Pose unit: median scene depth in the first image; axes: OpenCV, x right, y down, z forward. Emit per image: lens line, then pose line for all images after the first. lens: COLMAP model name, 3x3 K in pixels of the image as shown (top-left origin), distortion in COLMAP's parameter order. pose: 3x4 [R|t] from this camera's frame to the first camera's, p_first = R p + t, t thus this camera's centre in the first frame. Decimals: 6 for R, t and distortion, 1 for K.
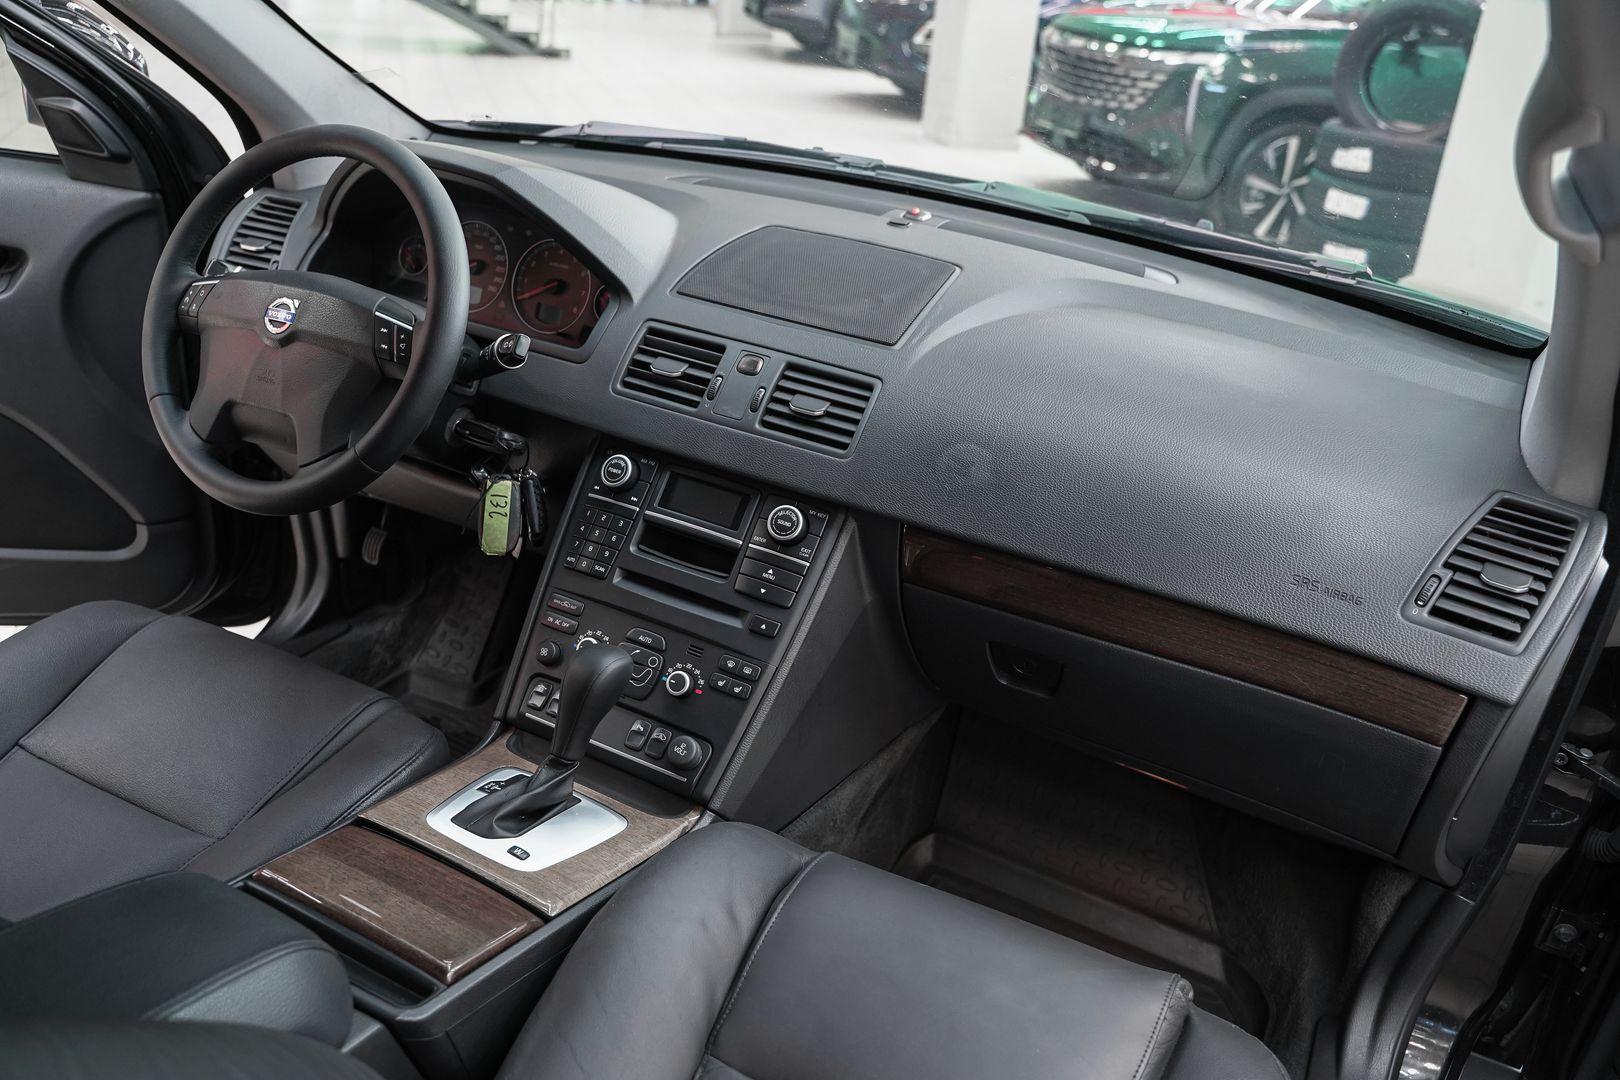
lens RADIAL K [[1303.2, 0, 810.0], [0, 1303.2, 540.0], [0, 0, 1]] dist [-0.127858, 0.108865]
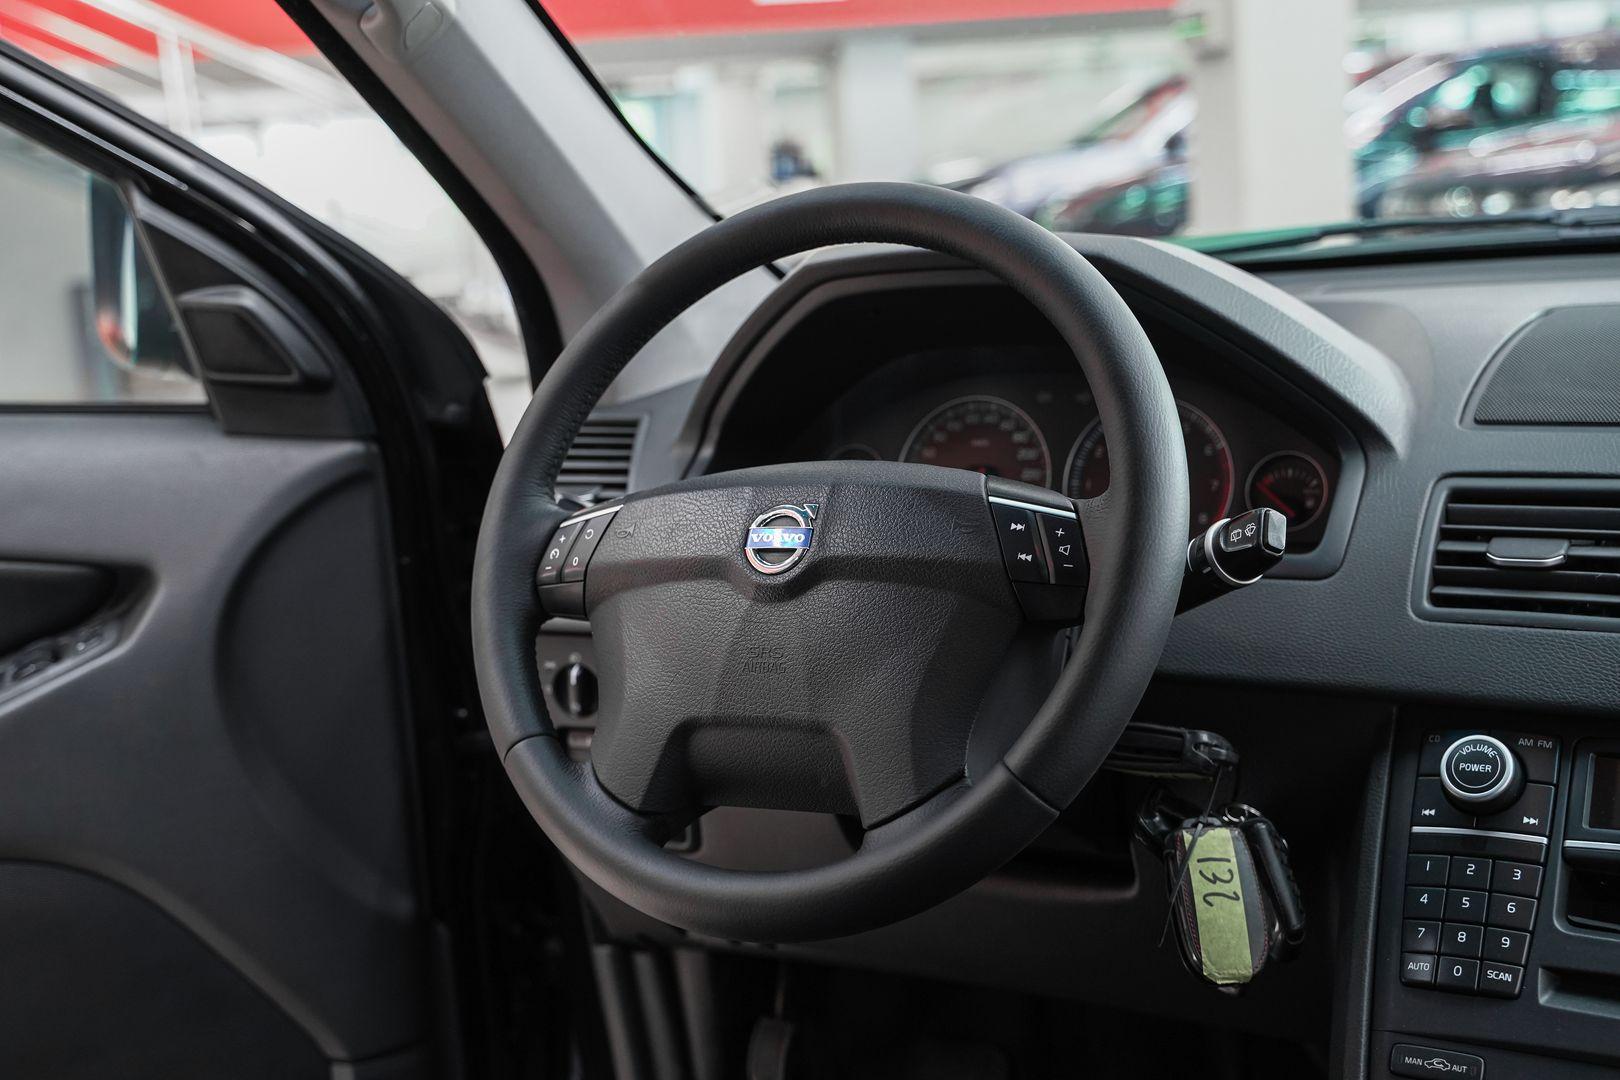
lens RADIAL K [[1956.7, 0, 795.7], [0, 1956.7, 521.9], [0, 0, 1]] dist [0.037574, 0.036389]
pose [[0.985200, -0.149958, -0.083032, -0.322312], [0.121152, 0.951860, -0.281576, 0.035116], [0.121260, 0.267349, 0.955940, 0.239060]]
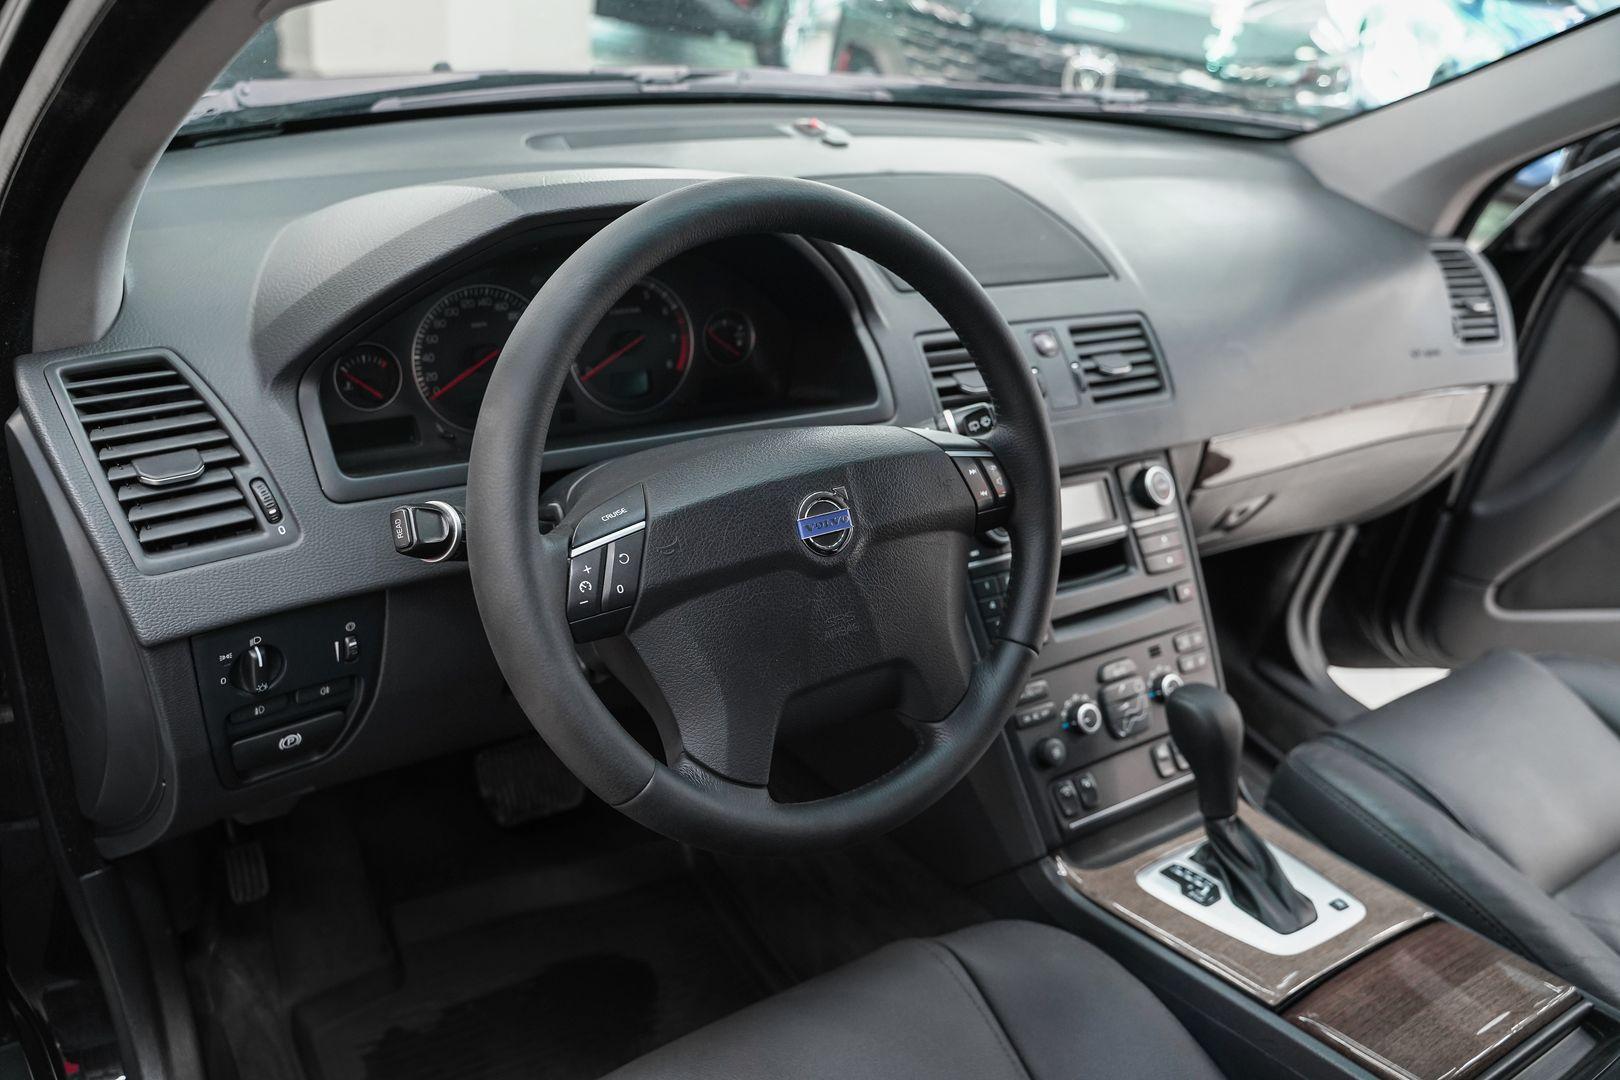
lens RADIAL K [[1303.2, 0, 810.0], [0, 1303.2, 540.0], [0, 0, 1]] dist [-0.127858, 0.108865]
pose [[0.498177, -0.446003, 0.743573, -0.813142], [0.309383, 0.892550, 0.328081, -0.344679], [-0.810001, 0.066606, 0.582633, 0.617631]]
